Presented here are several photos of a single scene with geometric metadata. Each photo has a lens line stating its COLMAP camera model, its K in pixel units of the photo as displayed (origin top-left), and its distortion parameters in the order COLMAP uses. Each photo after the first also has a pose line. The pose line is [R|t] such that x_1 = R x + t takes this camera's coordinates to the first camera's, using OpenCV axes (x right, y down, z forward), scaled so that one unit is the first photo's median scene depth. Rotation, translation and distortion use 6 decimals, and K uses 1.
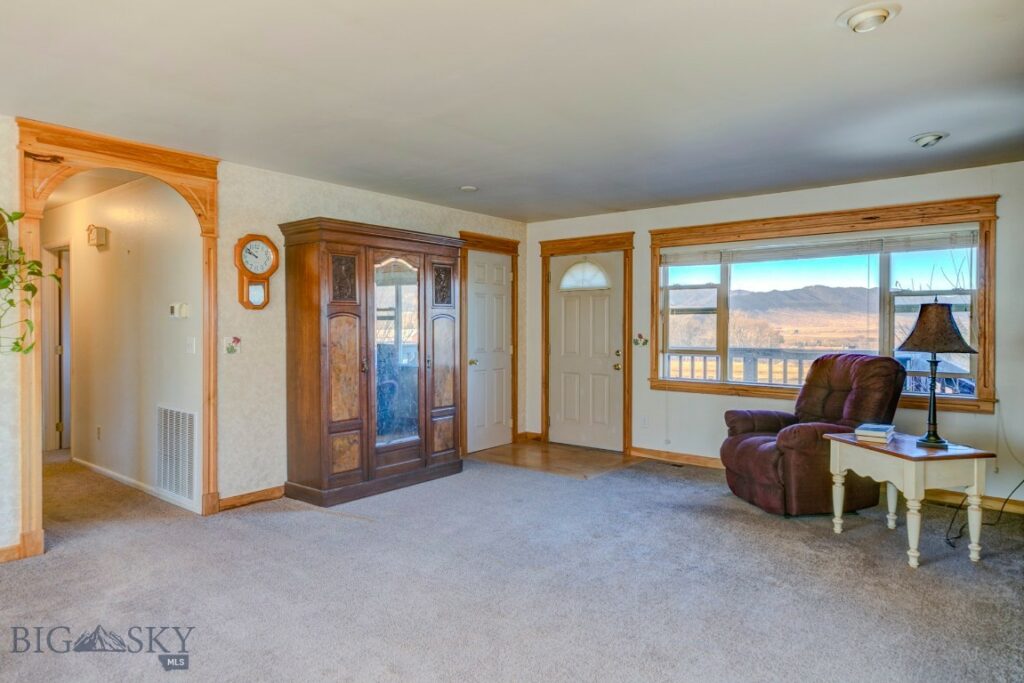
lens RADIAL K [[632.5, 0, 512.4], [0, 632.5, 325.9], [0, 0, 1]] dist [0.024208, 0.000615]
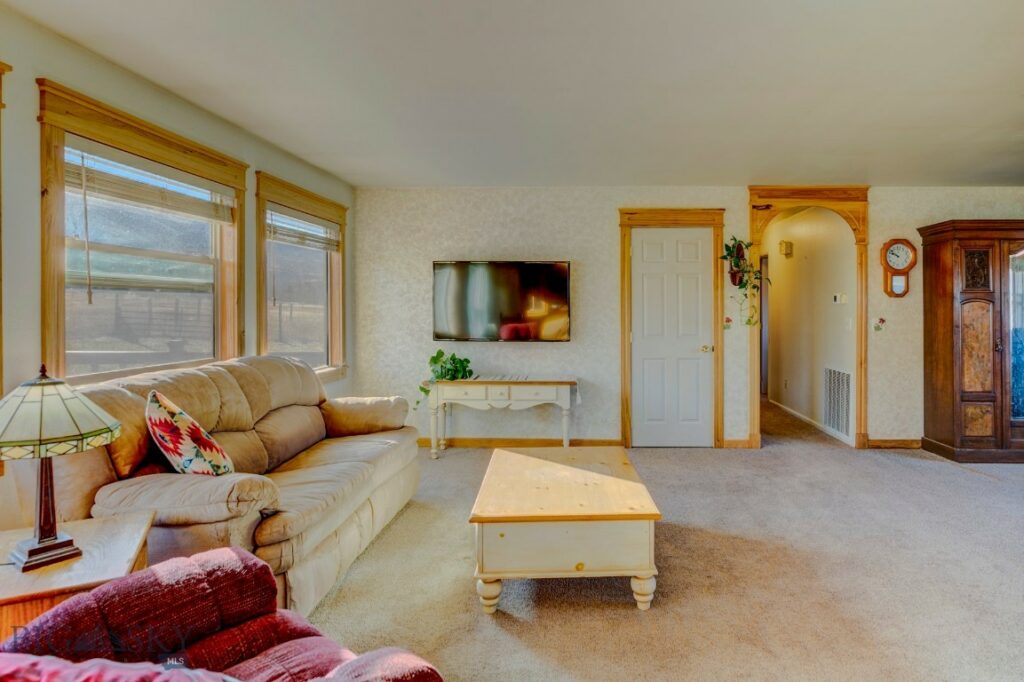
lens RADIAL K [[680.3, 0, 511.9], [0, 680.3, 308.7], [0, 0, 1]] dist [-0.023974, 0.000069]
pose [[0.601193, 0.003549, -0.799096, 0.208991], [-0.003035, 0.999993, 0.002157, -0.003170], [0.799098, 0.001128, 0.601200, -0.425068]]
